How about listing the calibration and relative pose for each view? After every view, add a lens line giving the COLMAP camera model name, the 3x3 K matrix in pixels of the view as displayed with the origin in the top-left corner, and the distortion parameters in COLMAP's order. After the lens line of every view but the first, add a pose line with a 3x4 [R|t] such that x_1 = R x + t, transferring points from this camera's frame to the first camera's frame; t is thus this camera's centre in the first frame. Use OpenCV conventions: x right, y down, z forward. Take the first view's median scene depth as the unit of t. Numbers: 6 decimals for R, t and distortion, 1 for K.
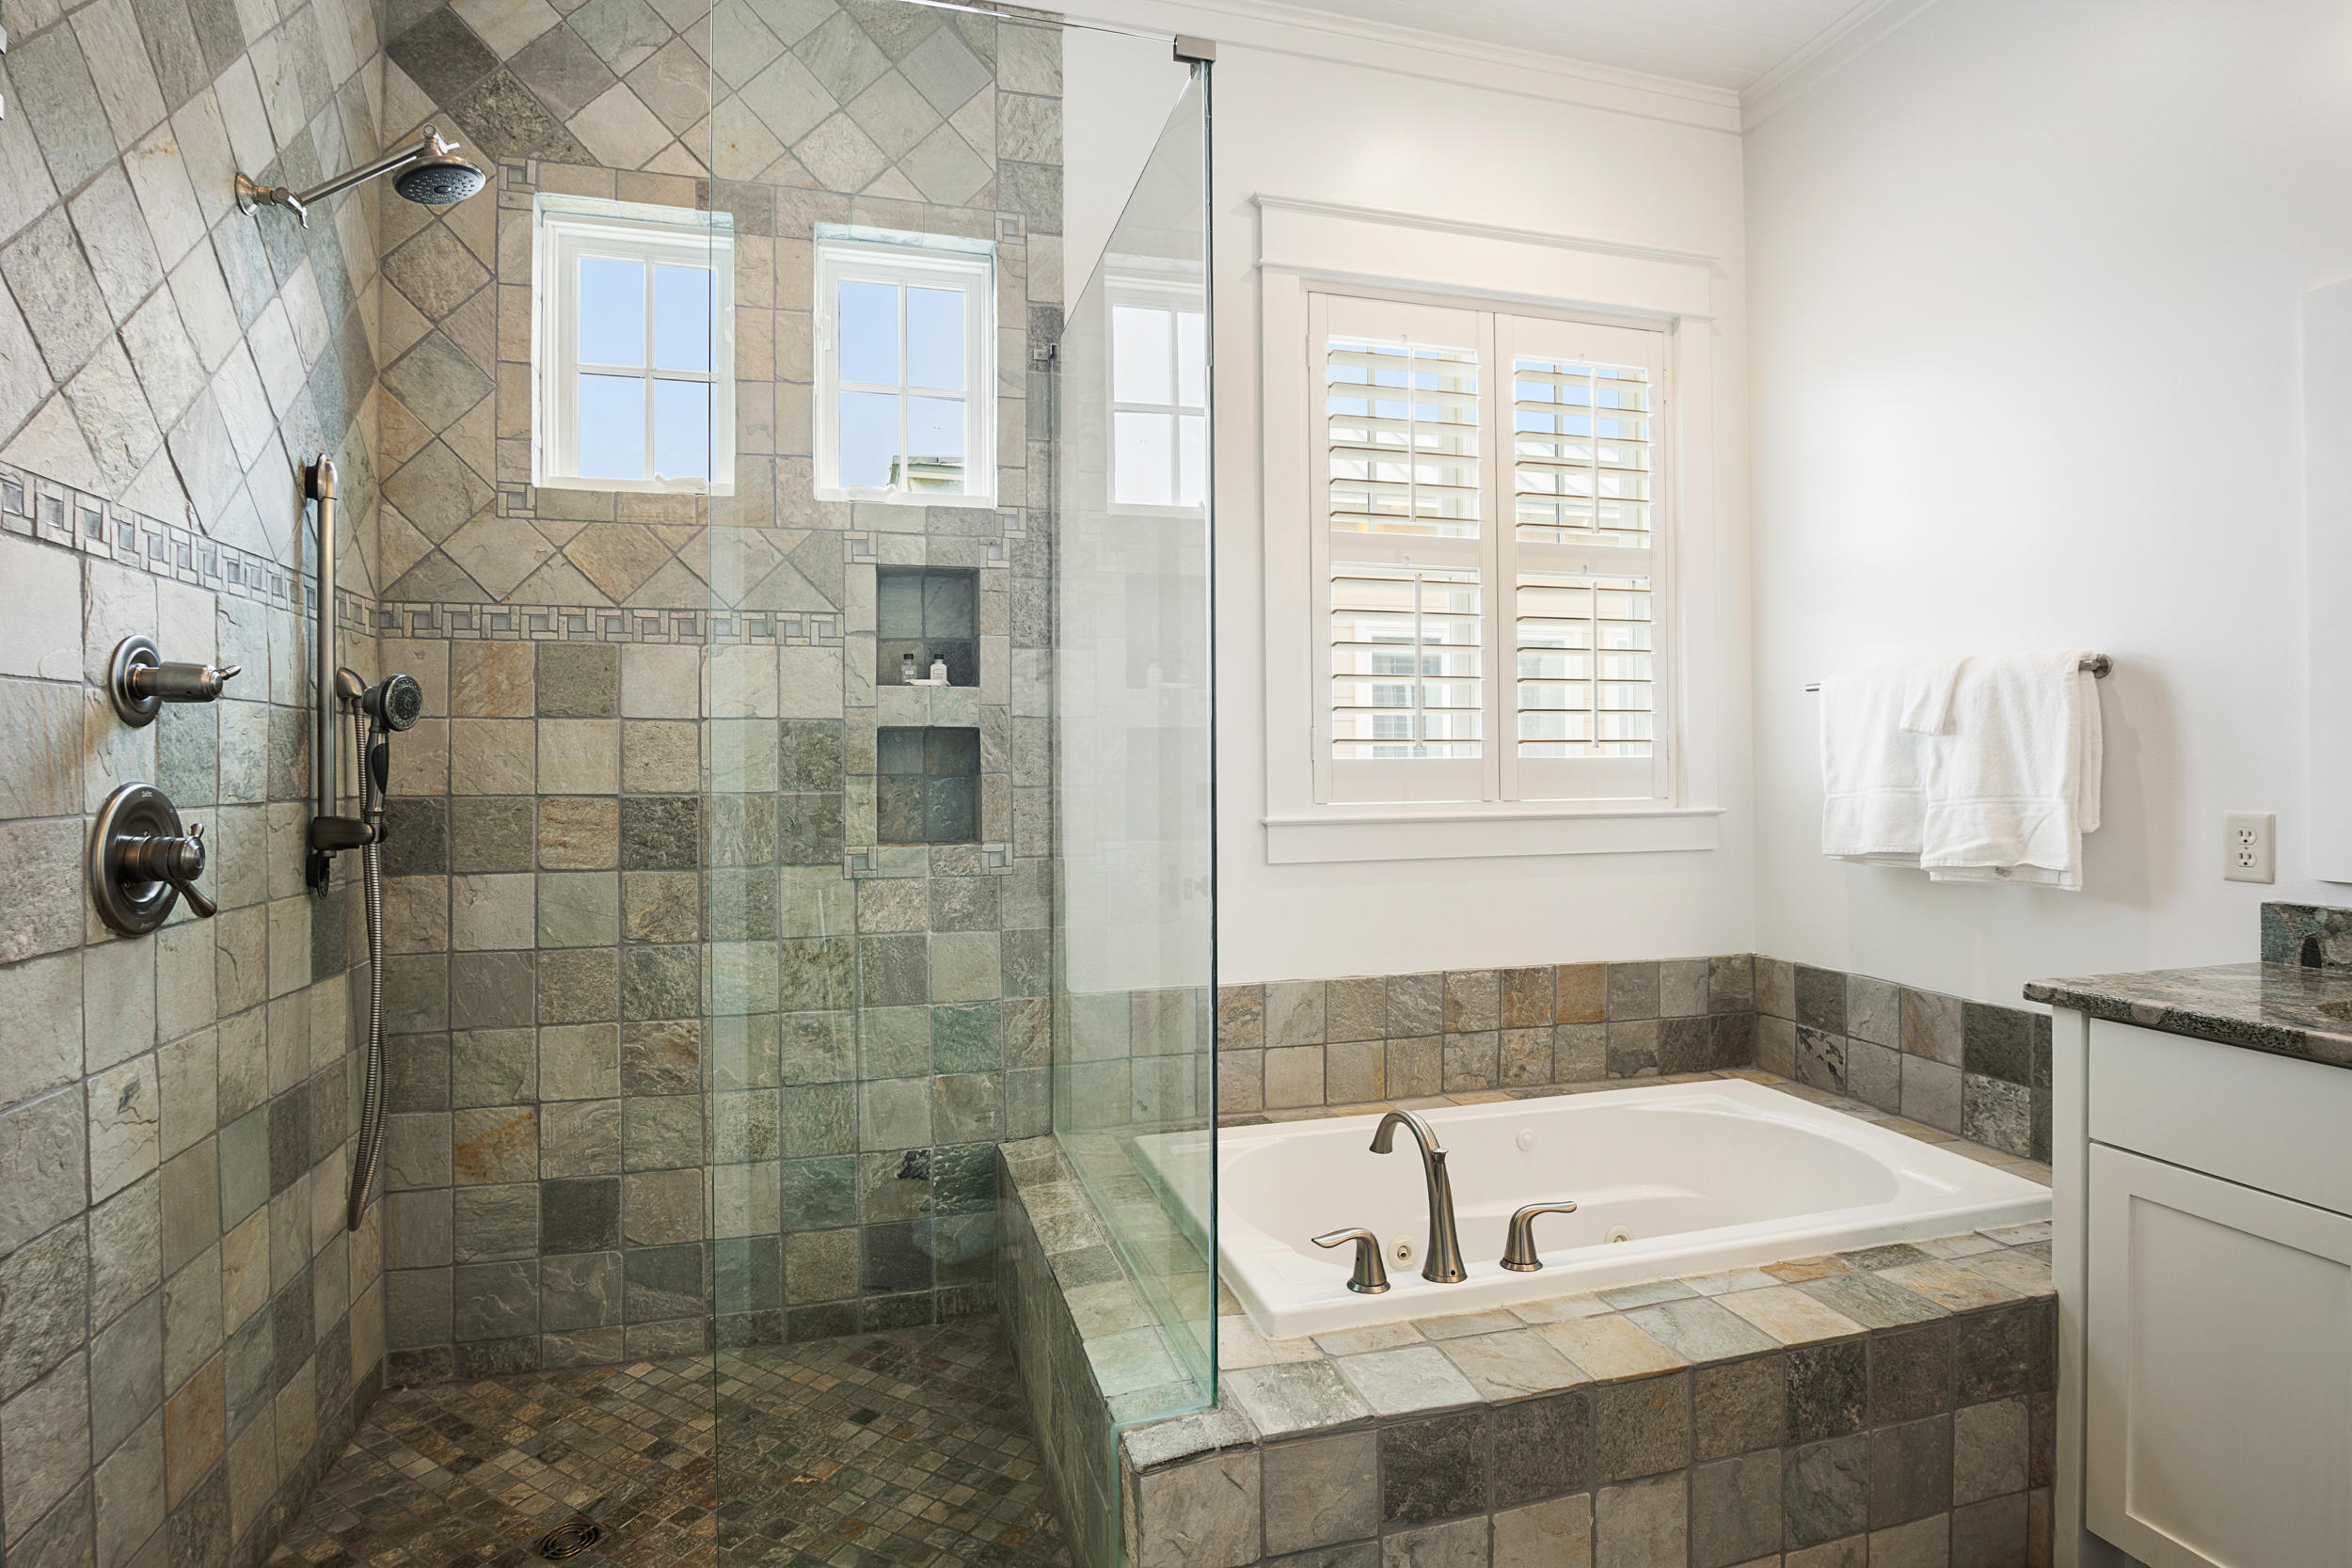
lens RADIAL K [[1175.9, 0, 1167.2], [0, 1175.9, 757.9], [0, 0, 1]] dist [-0.027047, 0.001442]
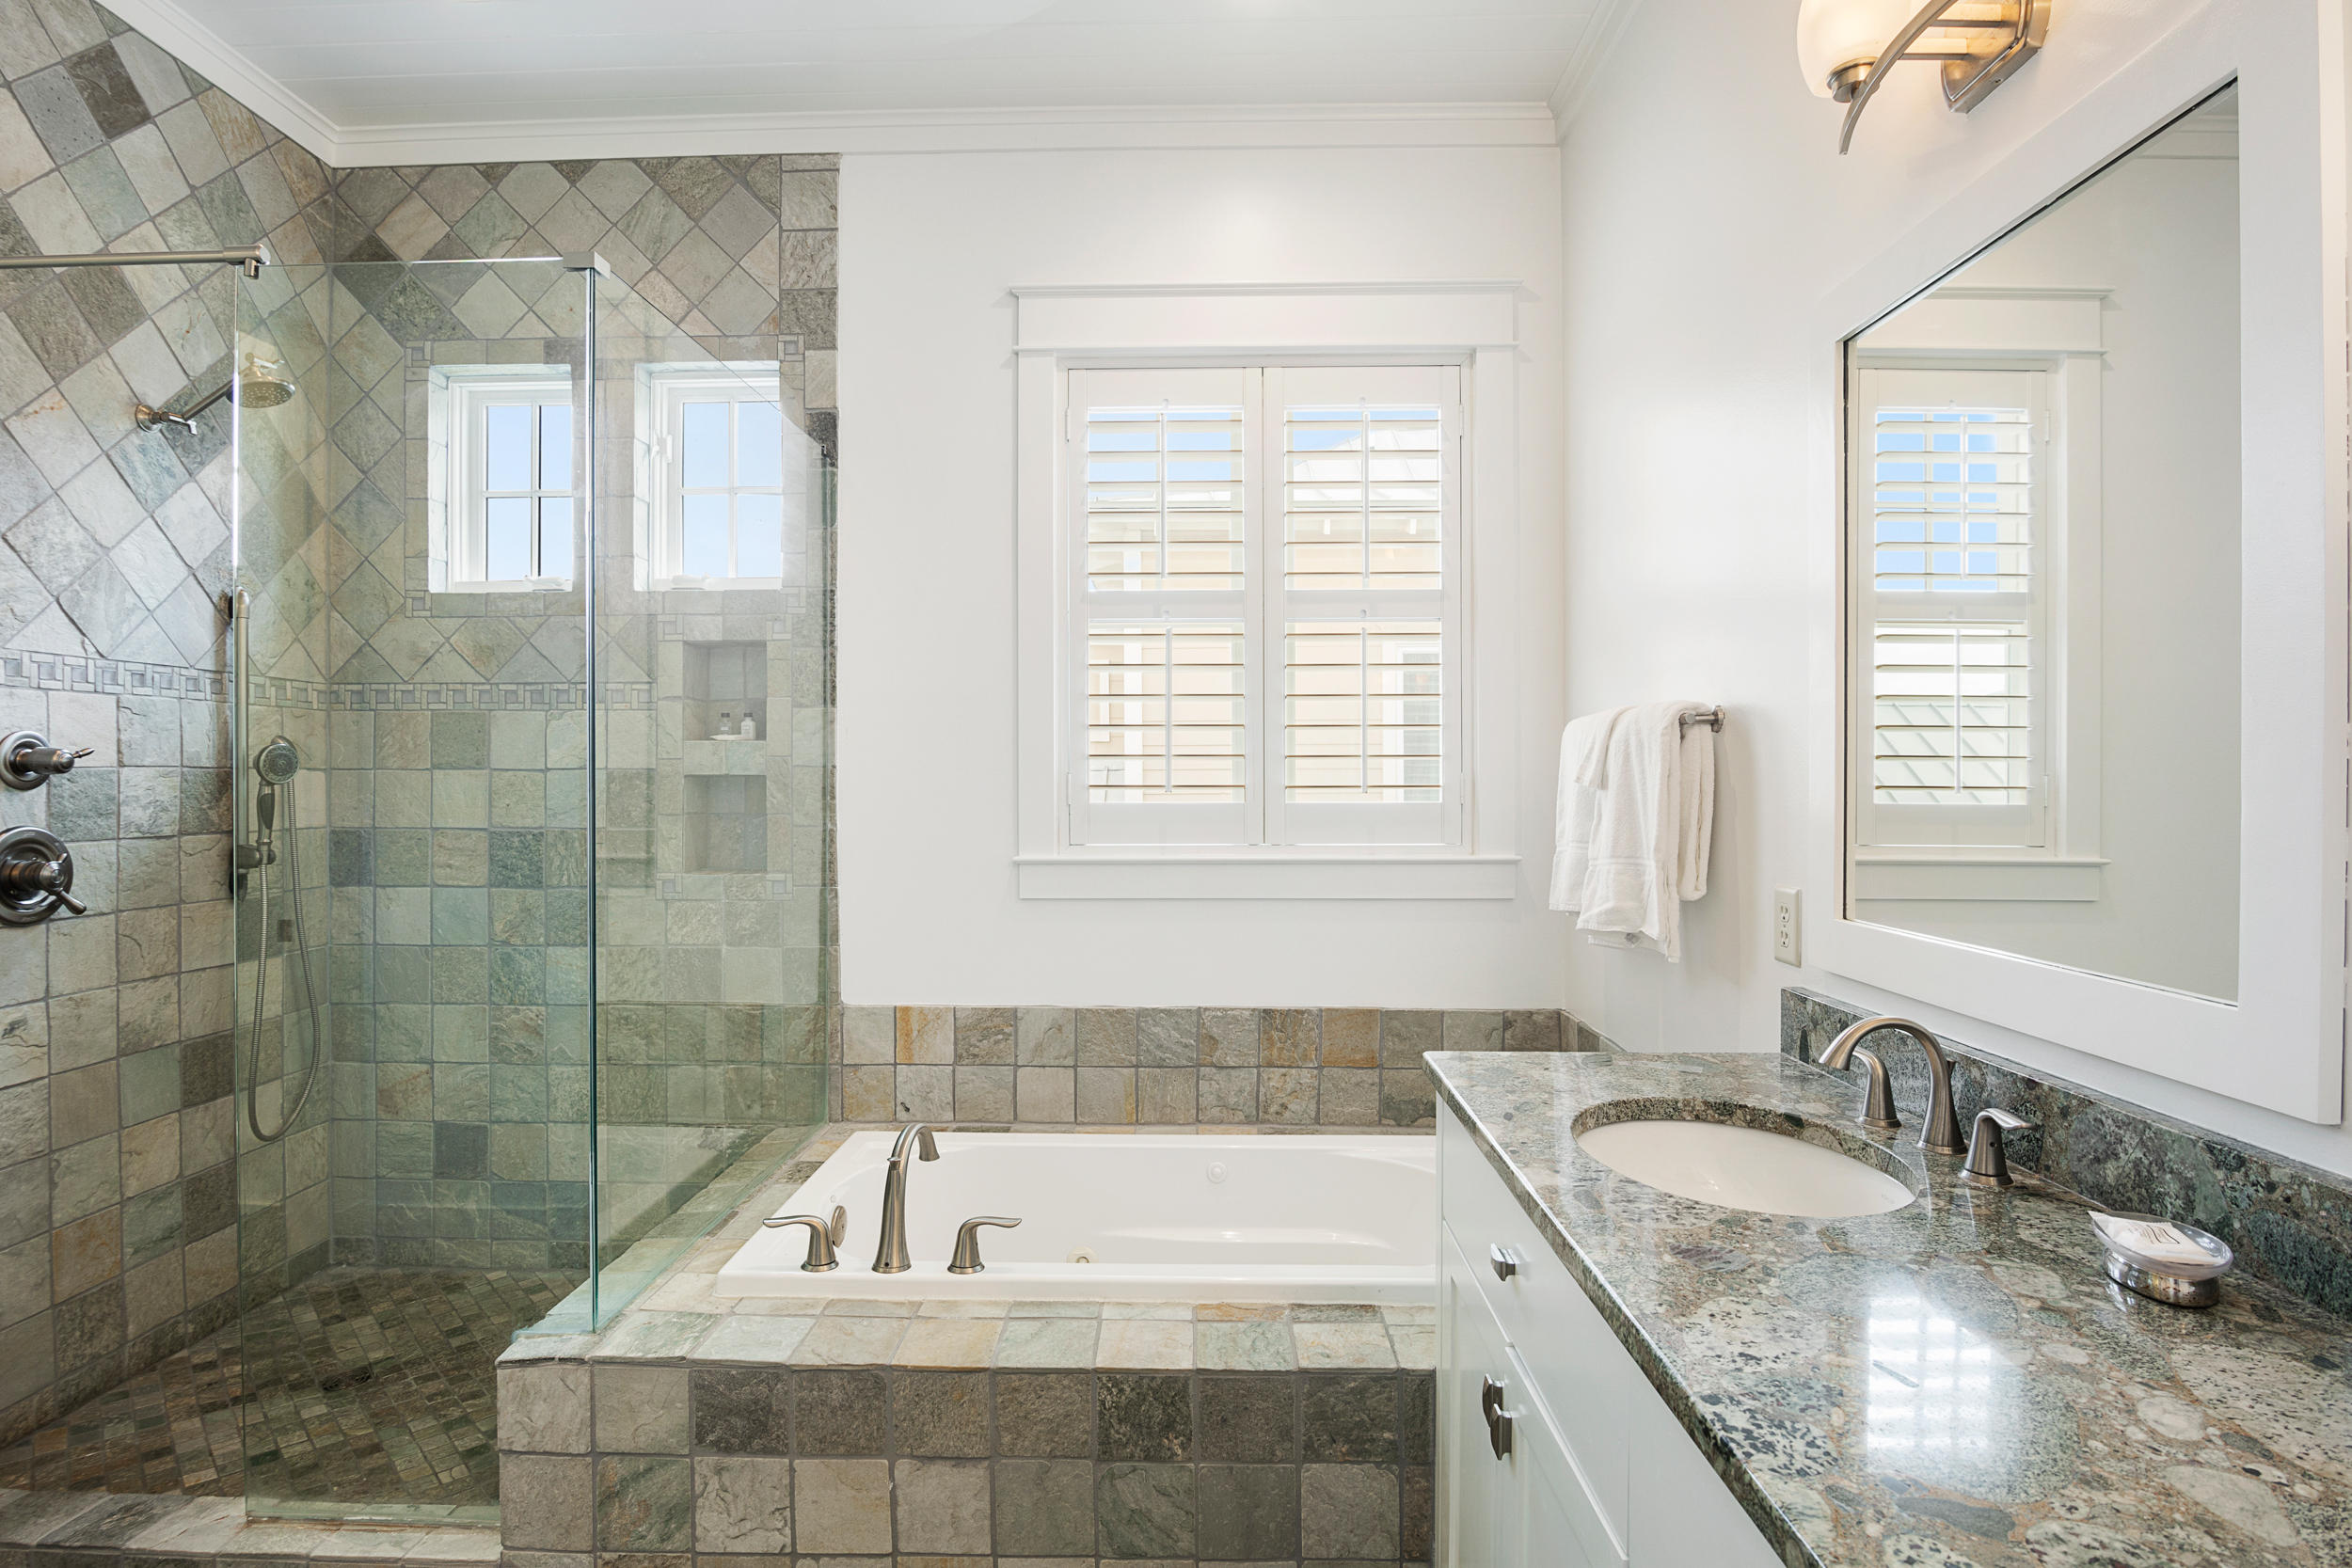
lens RADIAL K [[1188.1, 0, 1169.3], [0, 1188.1, 777.5], [0, 0, 1]] dist [-0.024424, -0.000991]
pose [[0.956306, 0.005188, -0.292321, 0.643072], [-0.003267, 0.999970, 0.007061, -0.037237], [0.292348, -0.005798, 0.956294, -0.023671]]
